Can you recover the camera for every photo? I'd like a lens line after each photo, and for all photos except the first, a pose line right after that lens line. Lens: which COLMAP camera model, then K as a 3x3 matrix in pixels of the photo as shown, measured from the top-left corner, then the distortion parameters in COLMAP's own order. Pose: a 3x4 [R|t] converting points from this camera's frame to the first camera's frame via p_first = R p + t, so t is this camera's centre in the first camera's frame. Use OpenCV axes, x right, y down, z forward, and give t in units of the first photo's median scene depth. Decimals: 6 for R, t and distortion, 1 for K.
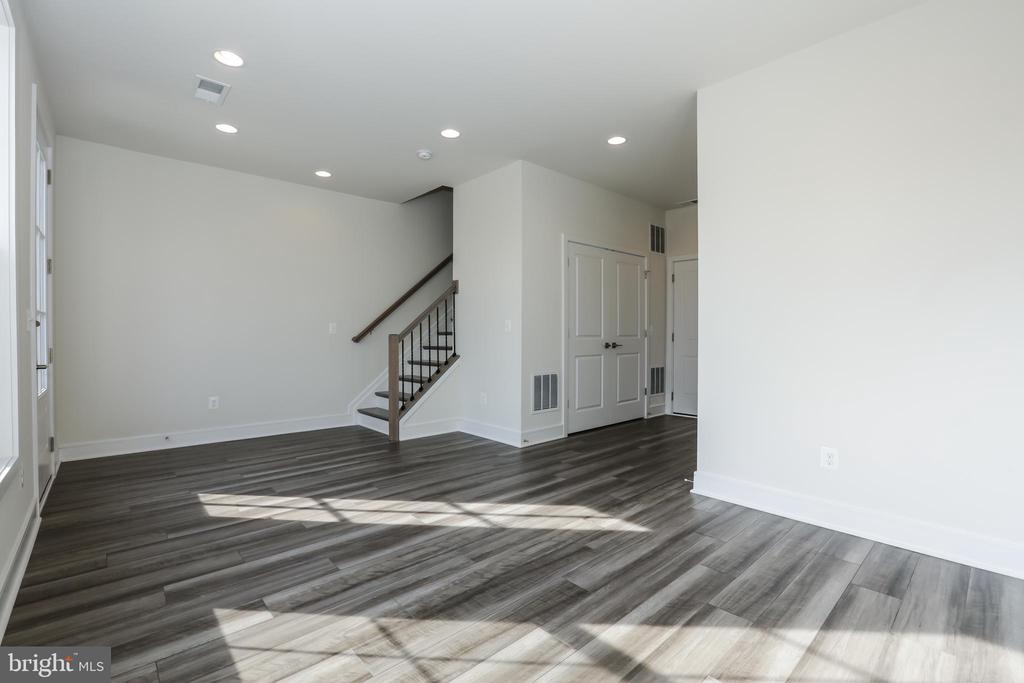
lens RADIAL K [[463.5, 0, 505.3], [0, 463.5, 336.4], [0, 0, 1]] dist [-0.054178, 0.010689]
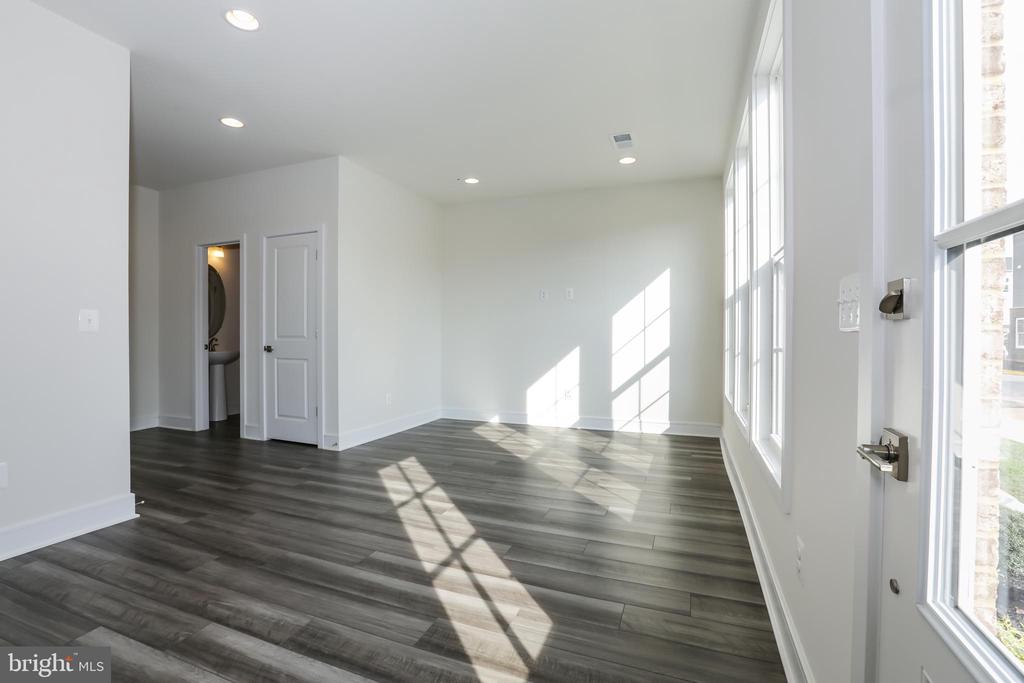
lens RADIAL K [[463.5, 0, 505.3], [0, 463.5, 336.4], [0, 0, 1]] dist [-0.054178, 0.010689]
pose [[-0.458077, -0.001923, 0.888910, -1.147412], [0.009985, 0.999923, 0.007309, -0.007627], [-0.888856, 0.012224, -0.458023, 1.299685]]
